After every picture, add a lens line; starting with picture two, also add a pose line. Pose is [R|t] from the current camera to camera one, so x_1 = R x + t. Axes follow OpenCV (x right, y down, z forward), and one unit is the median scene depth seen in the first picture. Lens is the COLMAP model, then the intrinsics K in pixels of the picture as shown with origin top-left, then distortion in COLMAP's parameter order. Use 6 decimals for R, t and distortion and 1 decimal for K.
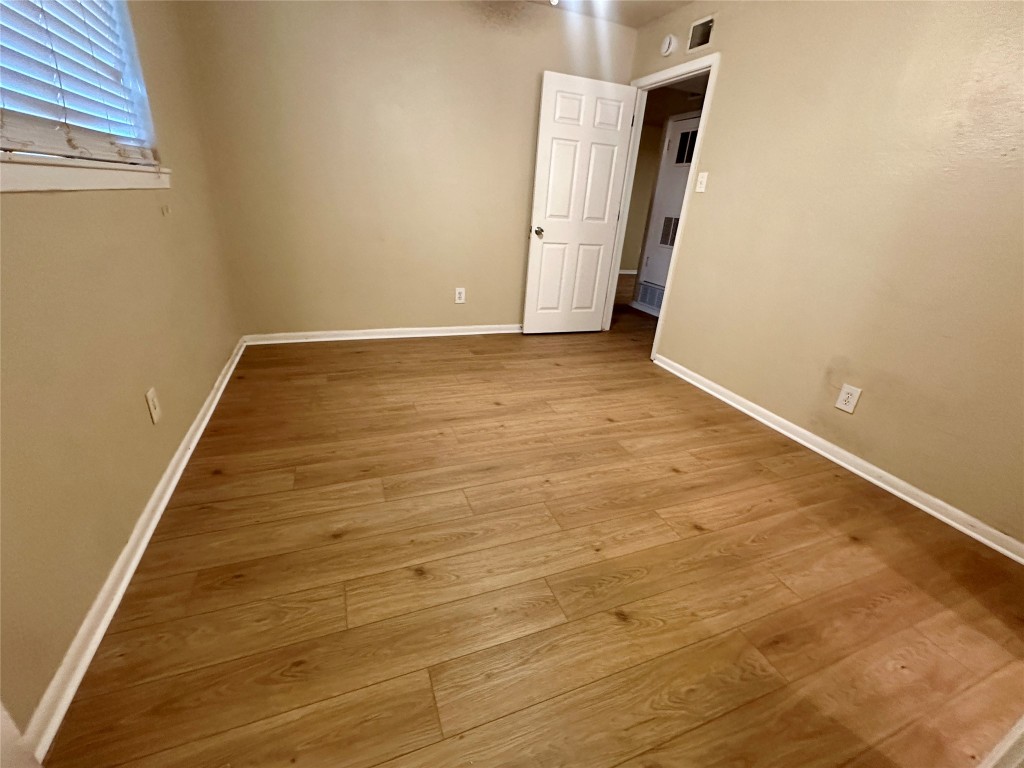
lens RADIAL K [[437.8, 0, 514.5], [0, 437.8, 387.1], [0, 0, 1]] dist [0.000560, -0.000979]
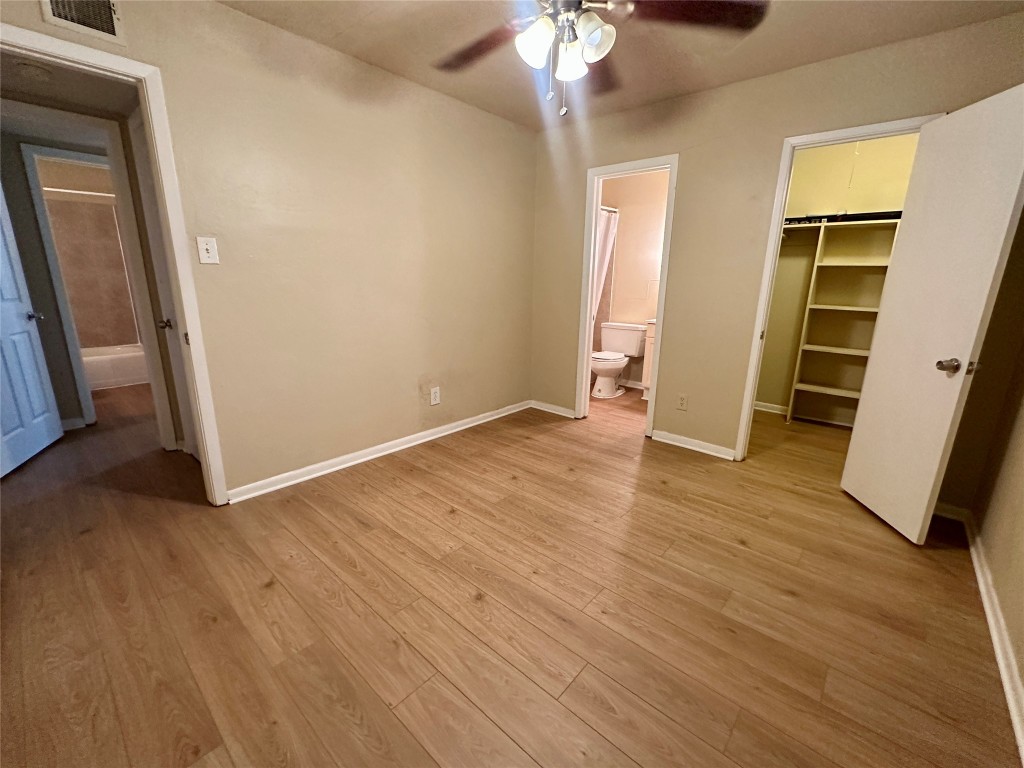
lens RADIAL K [[437.8, 0, 512.8], [0, 437.8, 383.7], [0, 0, 1]] dist [0.000560, -0.000979]
pose [[-0.454046, -0.290210, 0.842390, -0.606187], [0.303698, 0.838436, 0.452540, -0.596270], [-0.837621, 0.461306, -0.292552, 1.164176]]
